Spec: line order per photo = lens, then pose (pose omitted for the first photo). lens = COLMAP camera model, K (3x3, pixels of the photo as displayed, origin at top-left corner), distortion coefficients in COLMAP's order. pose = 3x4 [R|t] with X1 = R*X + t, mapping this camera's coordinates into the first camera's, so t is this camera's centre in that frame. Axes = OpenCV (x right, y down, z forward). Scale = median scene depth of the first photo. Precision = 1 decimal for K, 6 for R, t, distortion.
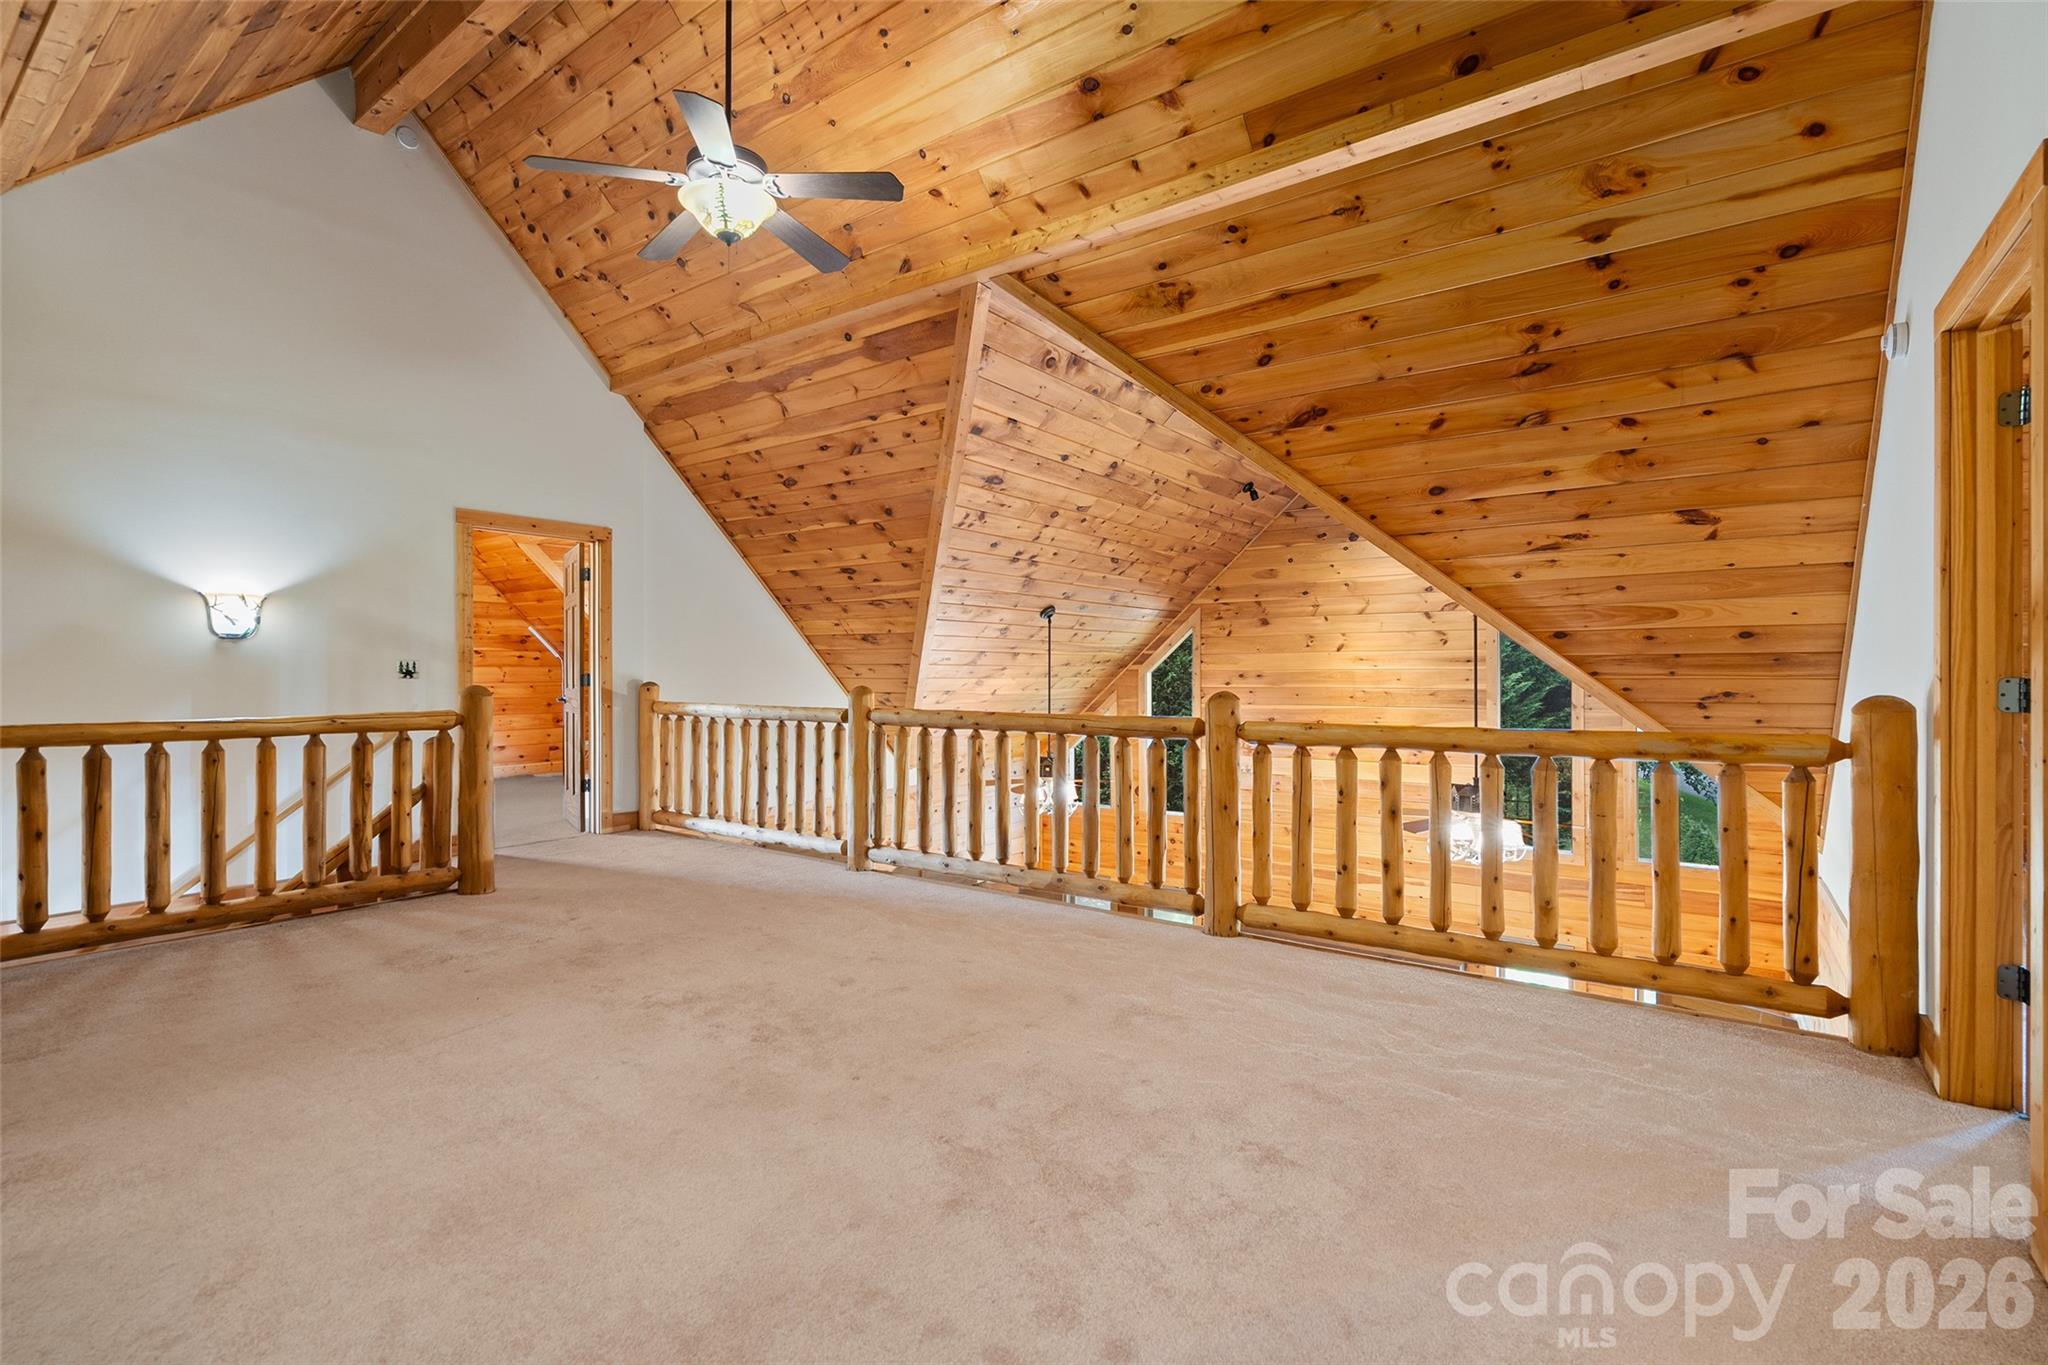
lens RADIAL K [[922.5, 0, 1022.7], [0, 922.5, 674.3], [0, 0, 1]] dist [-0.012720, 0.000000]
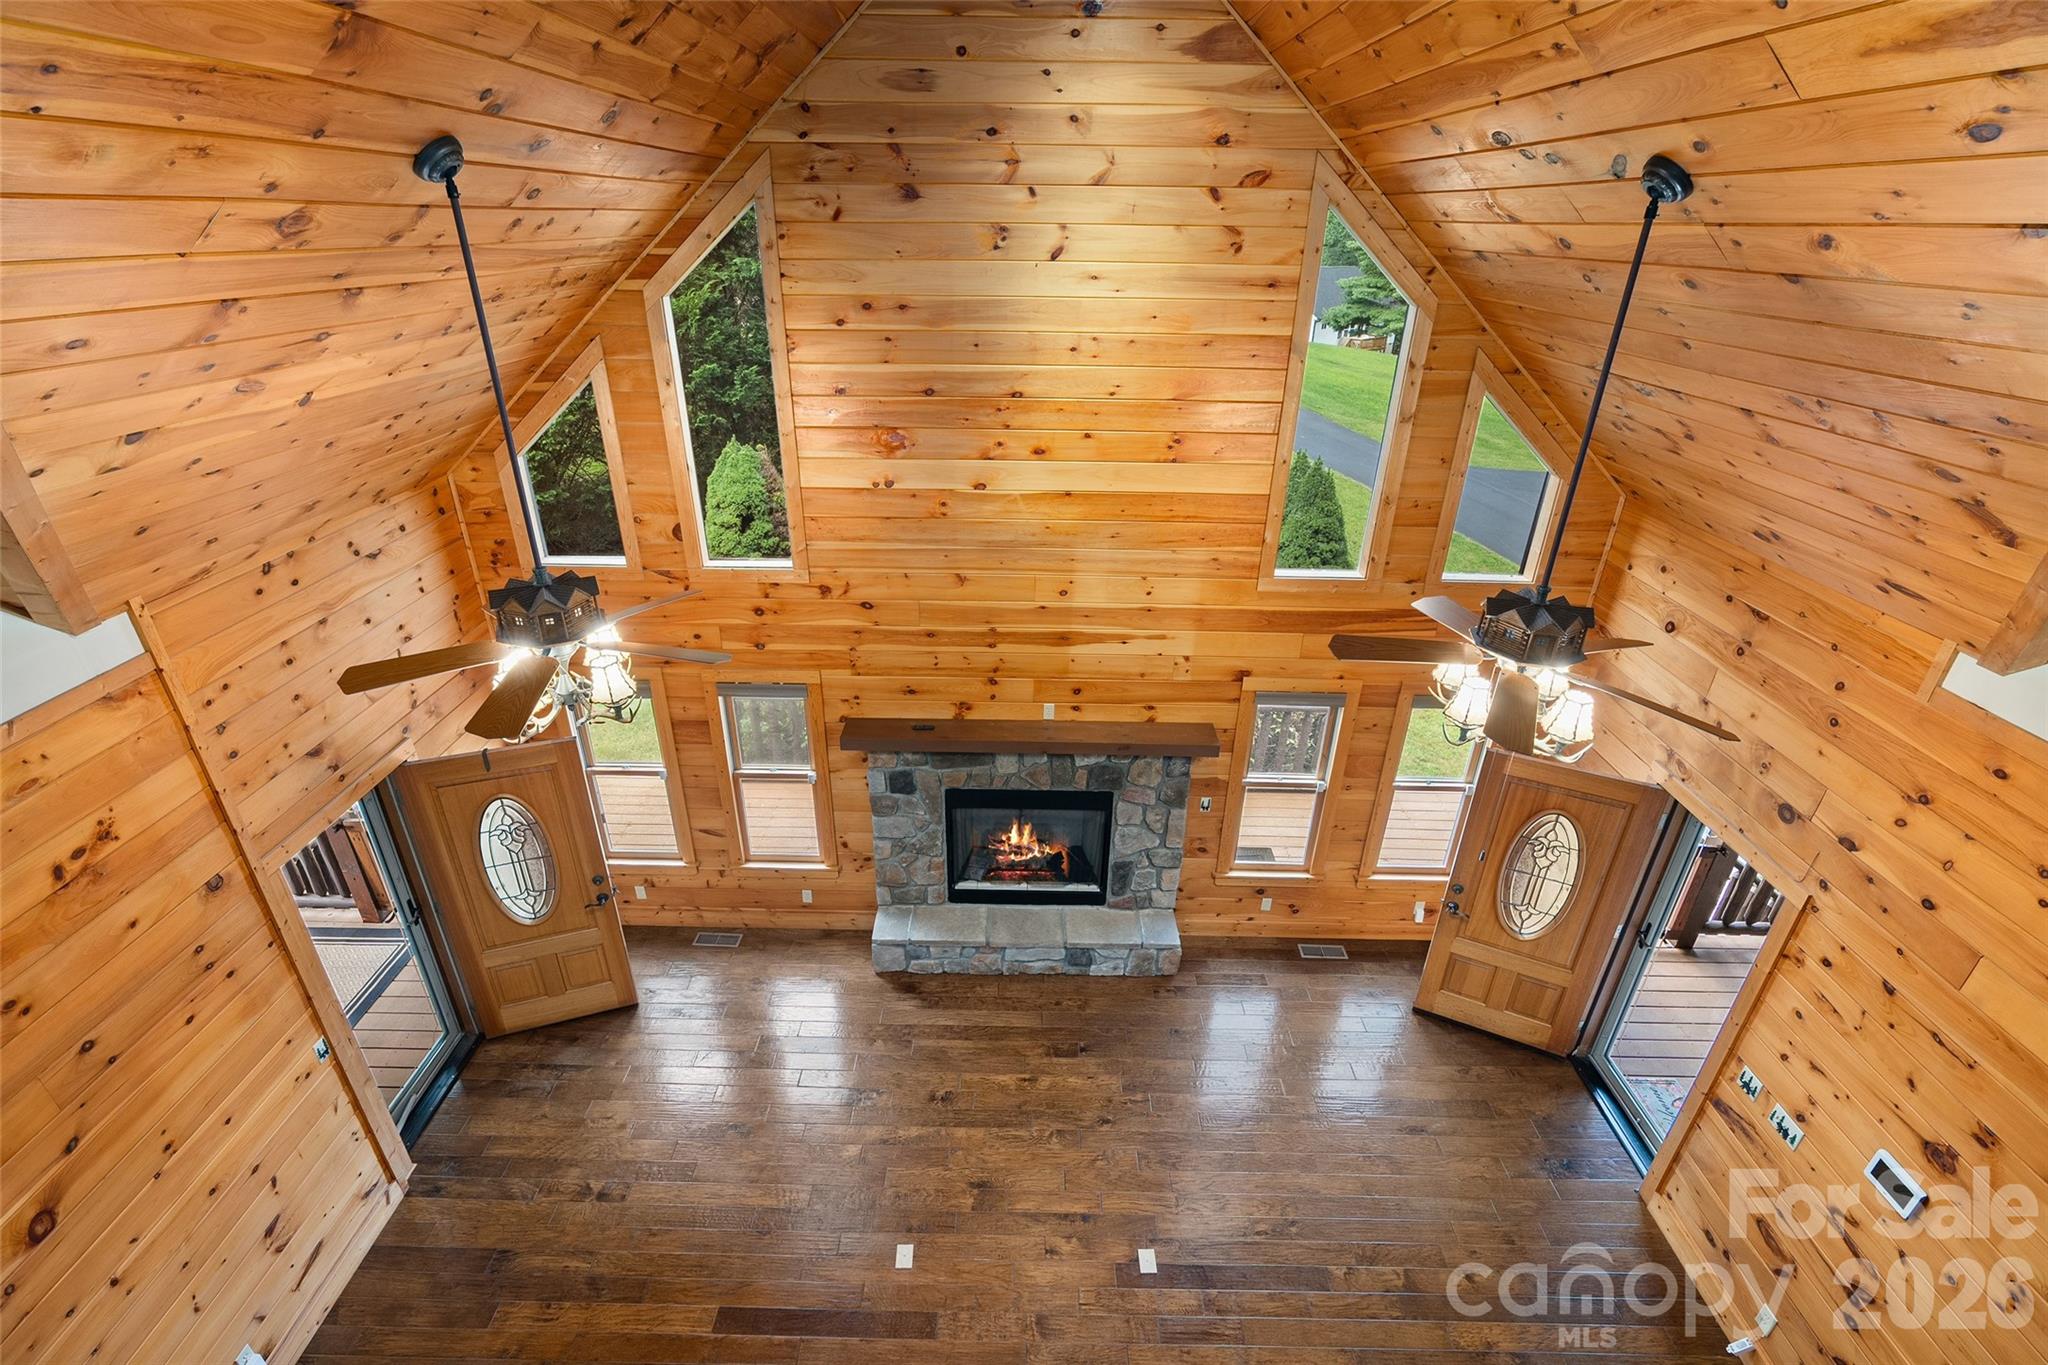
lens RADIAL K [[922.5, 0, 1018.9], [0, 922.5, 690.4], [0, 0, 1]] dist [-0.012720, 0.000000]
pose [[0.820112, -0.248524, 0.515414, -0.014392], [-0.012273, 0.892907, 0.450073, -0.041508], [-0.572071, -0.375436, 0.729234, 0.513206]]
